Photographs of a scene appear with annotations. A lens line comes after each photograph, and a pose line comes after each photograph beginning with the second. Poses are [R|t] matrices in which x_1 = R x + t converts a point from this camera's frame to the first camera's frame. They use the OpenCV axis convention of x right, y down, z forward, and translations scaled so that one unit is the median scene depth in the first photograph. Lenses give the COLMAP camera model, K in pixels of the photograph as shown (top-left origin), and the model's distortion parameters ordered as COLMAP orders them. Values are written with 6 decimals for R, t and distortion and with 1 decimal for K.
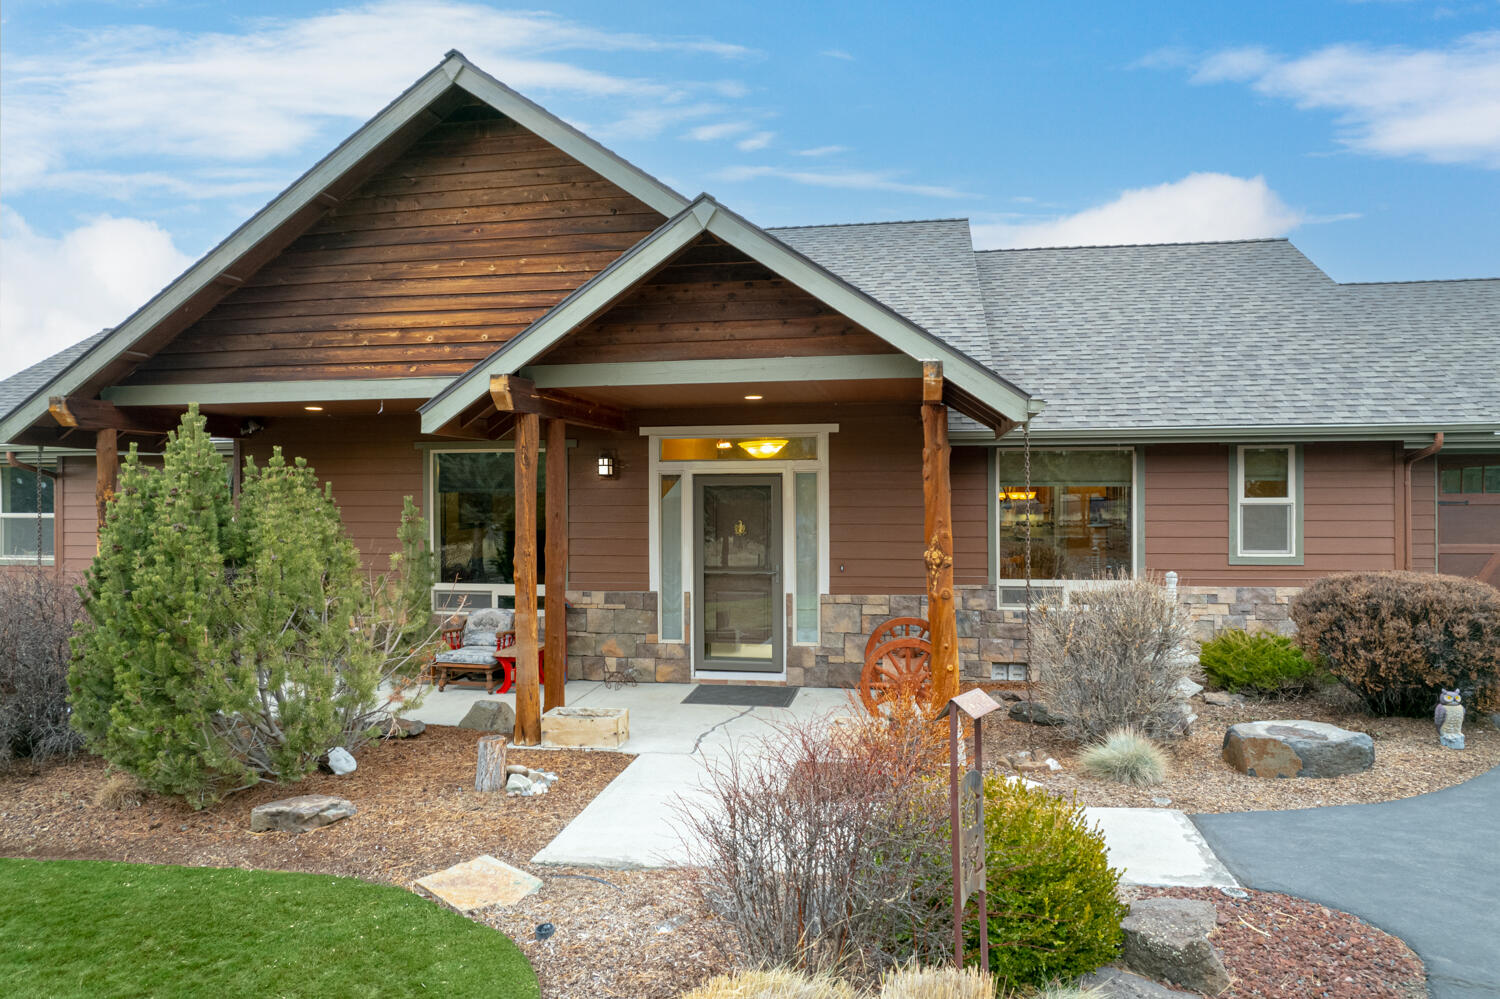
lens RADIAL K [[954.0, 0, 745.4], [0, 954.0, 498.4], [0, 0, 1]] dist [-0.047140, 0.028290]
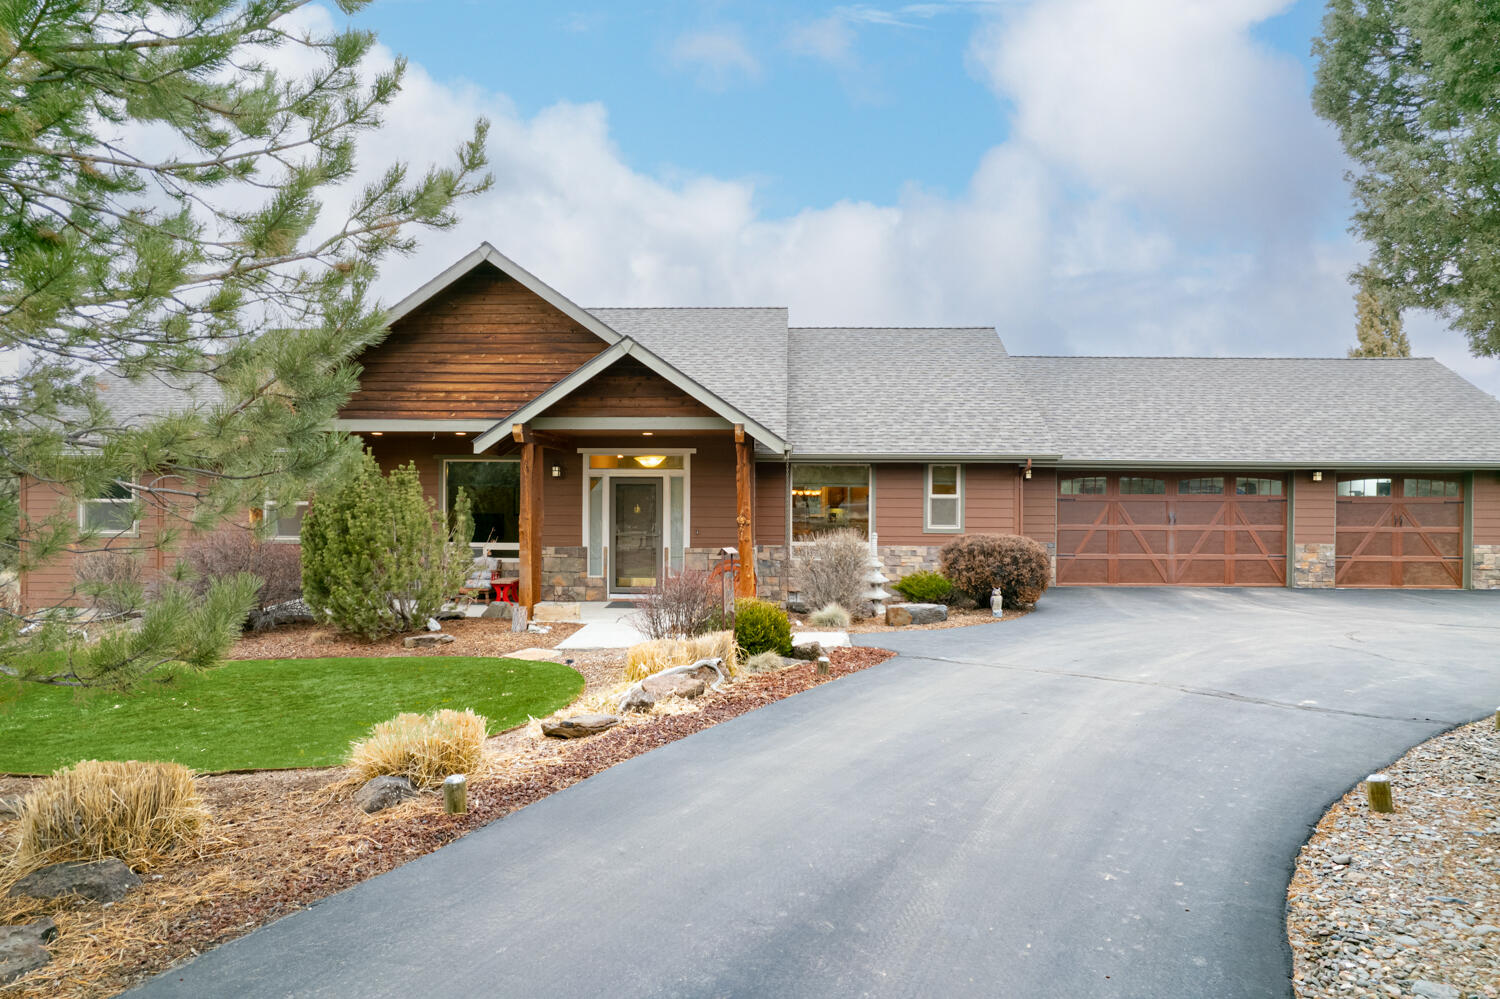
lens RADIAL K [[954.0, 0, 749.3], [0, 954.0, 496.6], [0, 0, 1]] dist [-0.047140, 0.028290]
pose [[0.990083, 0.009827, 0.140137, -0.046956], [-0.008998, 0.999938, -0.006553, 0.018464], [-0.140193, 0.005227, 0.990110, -0.708659]]
